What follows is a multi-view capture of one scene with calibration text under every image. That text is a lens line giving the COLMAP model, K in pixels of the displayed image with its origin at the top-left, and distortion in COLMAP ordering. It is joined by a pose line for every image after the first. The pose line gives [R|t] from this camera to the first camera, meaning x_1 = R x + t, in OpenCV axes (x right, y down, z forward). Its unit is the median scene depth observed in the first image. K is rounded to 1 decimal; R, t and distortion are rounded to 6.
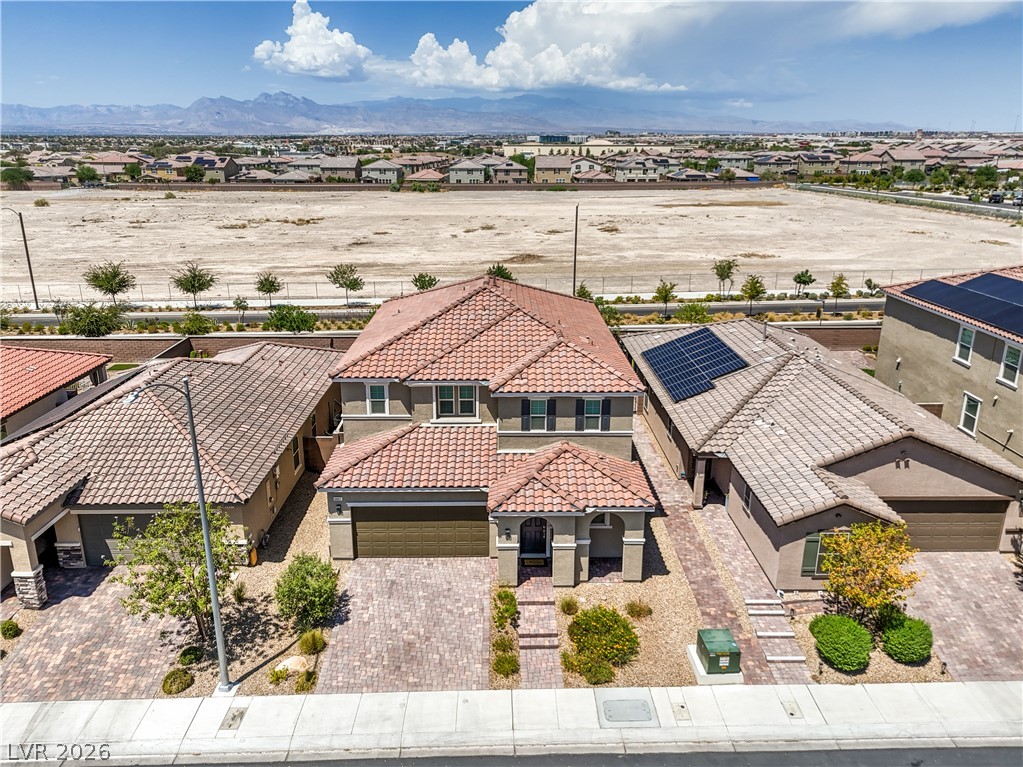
lens RADIAL K [[757.5, 0, 511.5], [0, 757.5, 383.5], [0, 0, 1]] dist [0.058826, -0.049674]
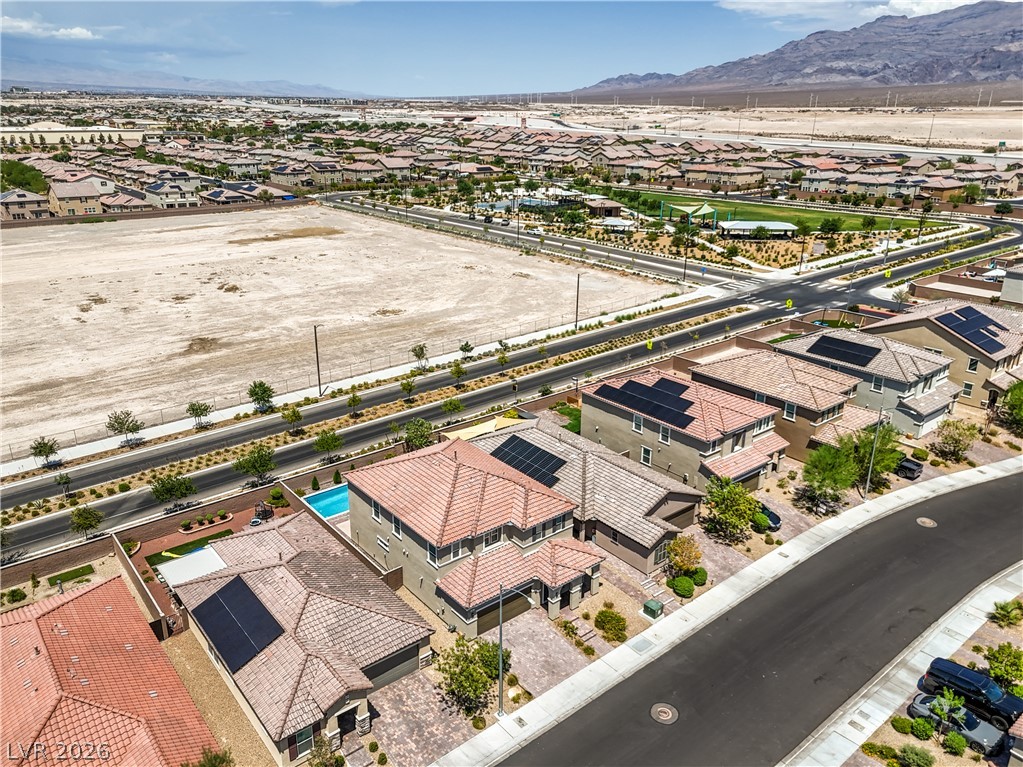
lens RADIAL K [[757.5, 0, 511.5], [0, 757.5, 383.5], [0, 0, 1]] dist [0.058826, -0.049674]
pose [[0.784559, -0.209778, 0.583490, -0.409327], [0.181379, 0.977514, 0.107557, -0.211156], [-0.592933, 0.021448, 0.804966, -0.215735]]
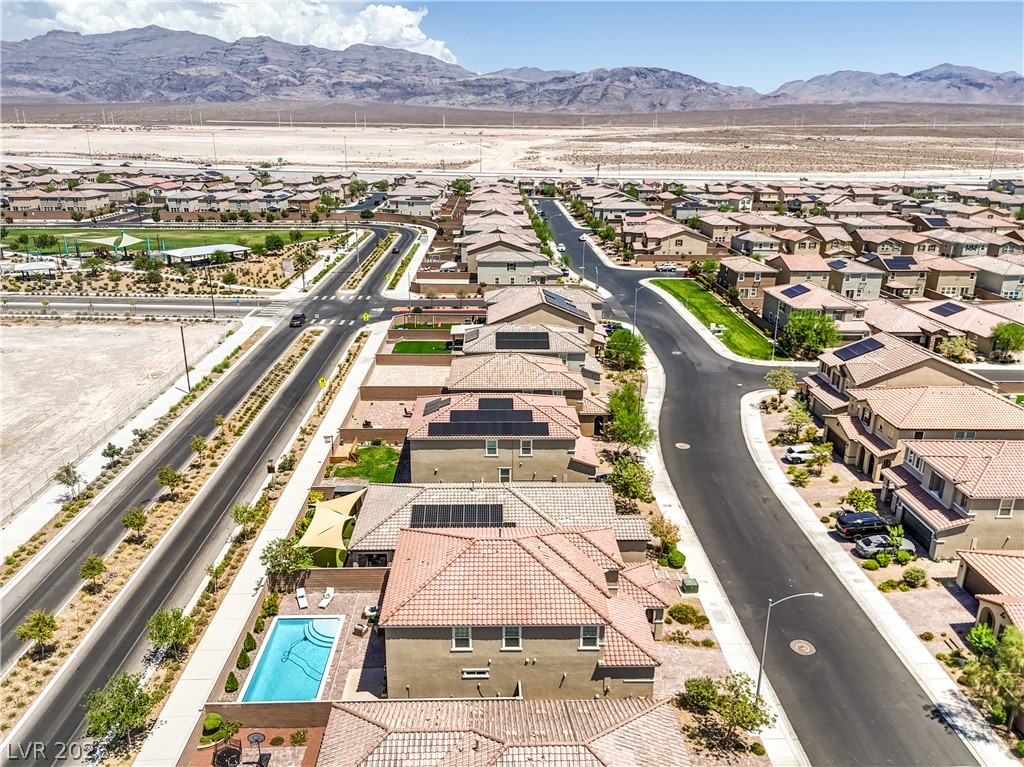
lens RADIAL K [[754.0, 0, 512.0], [0, 754.0, 383.5], [0, 0, 1]] dist [0.063370, -0.047558]
pose [[-0.011848, -0.319590, 0.947482, -0.610507], [0.291698, 0.905229, 0.308985, -0.392150], [-0.956437, 0.280040, 0.082498, 0.353507]]
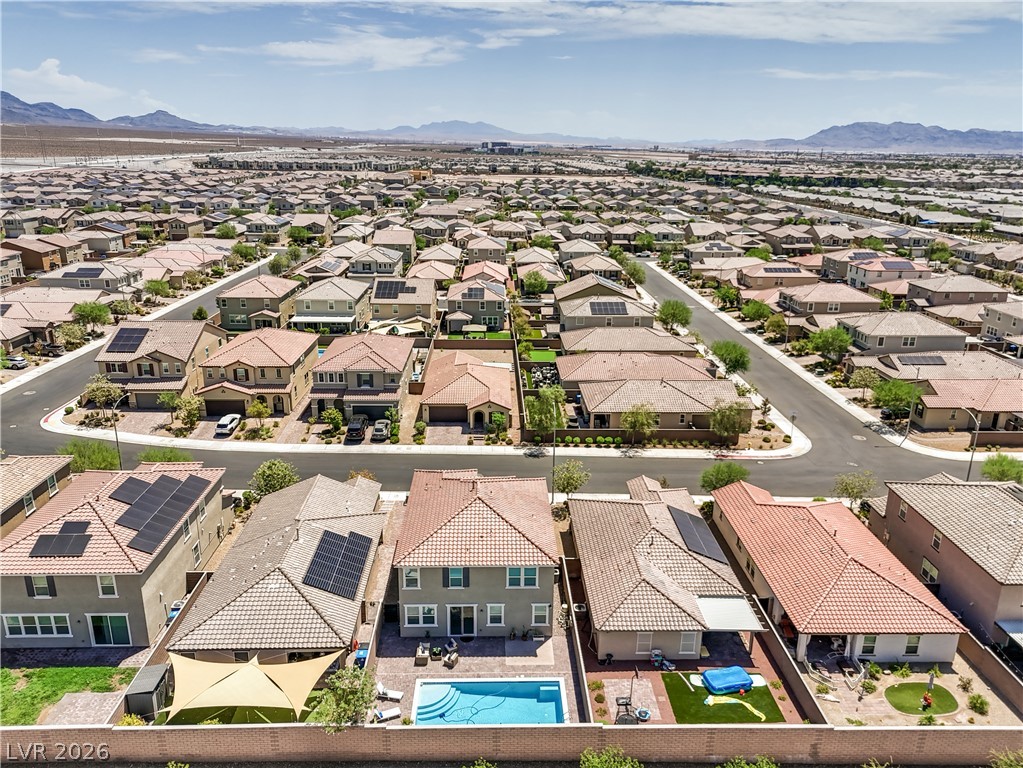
lens RADIAL K [[757.5, 0, 511.5], [0, 757.5, 384.0], [0, 0, 1]] dist [0.058826, -0.049674]
pose [[-0.999869, -0.009665, -0.012959, -0.038791], [-0.015382, 0.815468, 0.578598, -0.609692], [0.004976, 0.578722, -0.815510, 1.042933]]
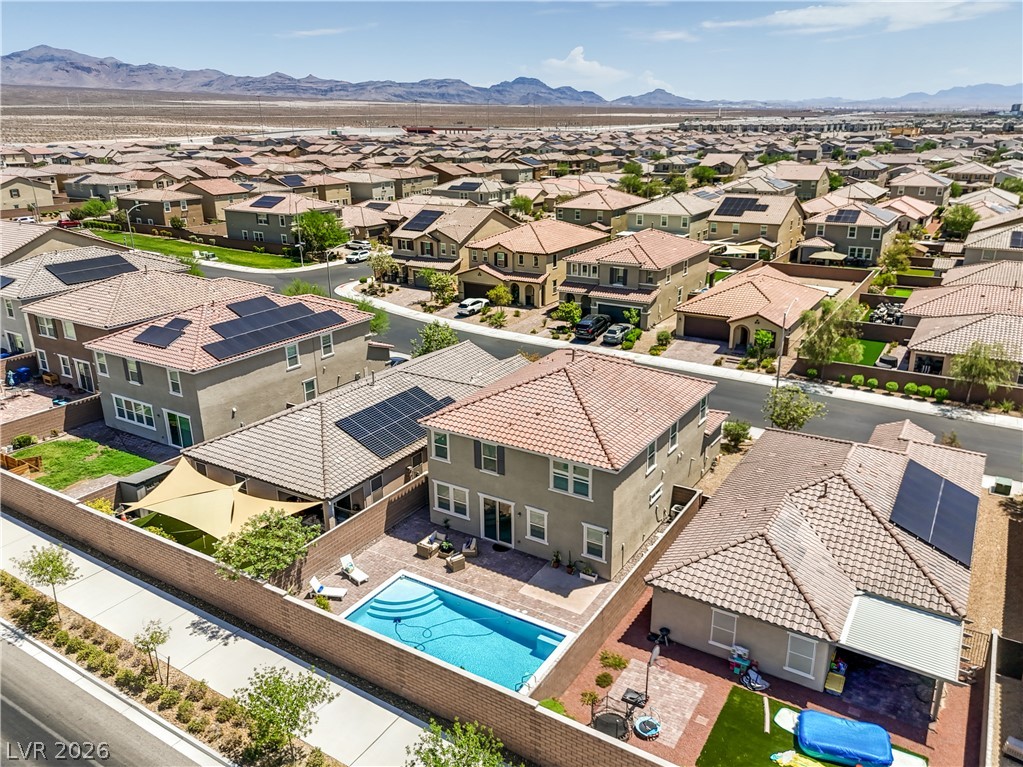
lens RADIAL K [[774.2, 0, 511.5], [0, 774.2, 383.5], [0, 0, 1]] dist [0.065280, -0.054806]
pose [[-0.838940, -0.171299, 0.516562, -0.275090], [0.172218, 0.816832, 0.550569, -0.373784], [-0.516257, 0.550855, -0.655772, 0.873119]]
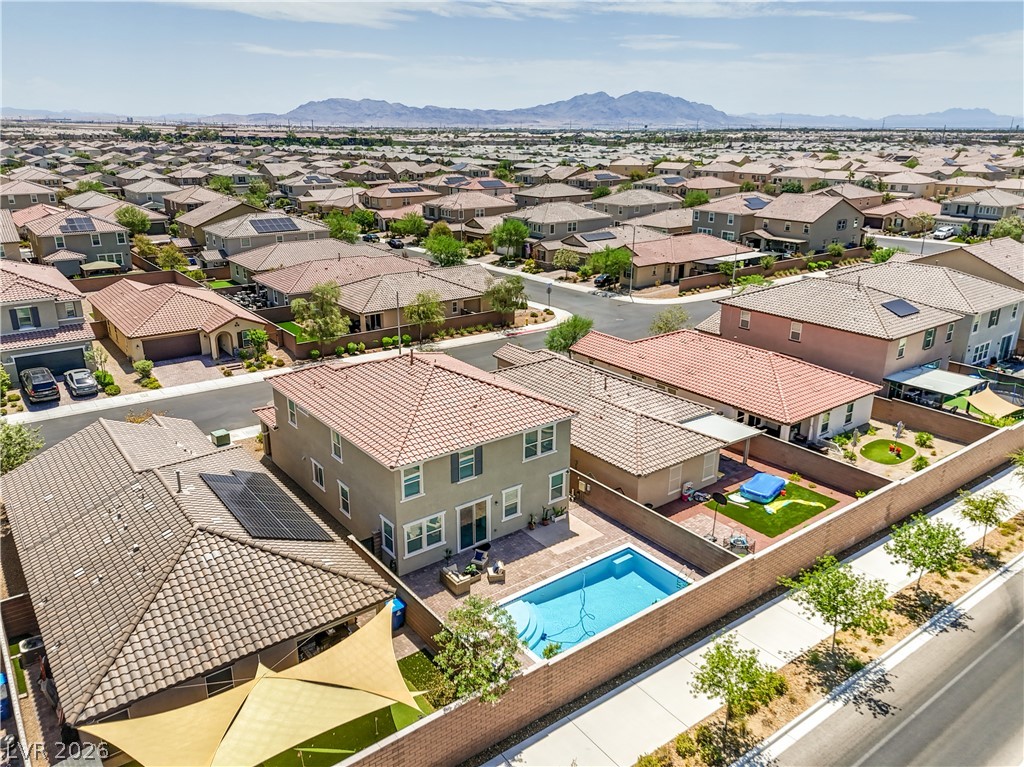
lens RADIAL K [[758.3, 0, 512.0], [0, 758.3, 383.5], [0, 0, 1]] dist [0.058826, -0.049674]
pose [[-0.804243, 0.186577, -0.564254, 0.254461], [-0.186721, 0.822036, 0.537952, -0.365973], [0.564206, 0.538002, -0.626279, 0.867005]]
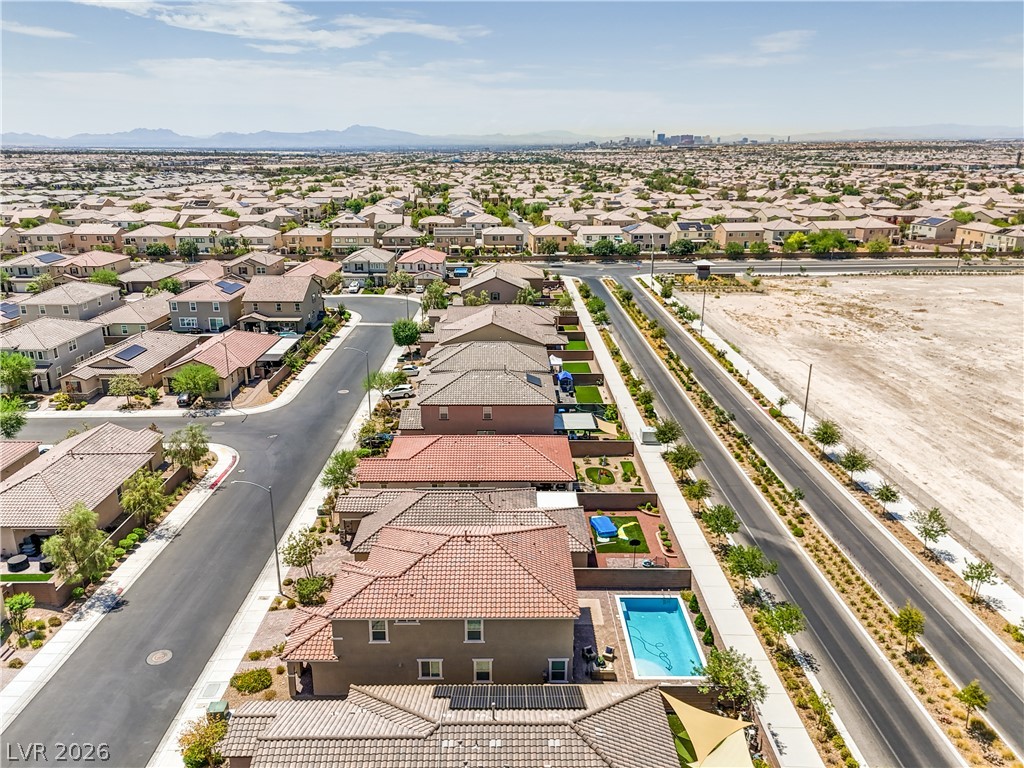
lens RADIAL K [[754.0, 0, 512.0], [0, 754.0, 384.0], [0, 0, 1]] dist [0.063370, -0.047558]
pose [[-0.001875, 0.298914, -0.954278, 0.607709], [-0.307222, 0.907957, 0.285008, -0.398148], [0.951636, 0.293709, 0.090130, 0.393212]]
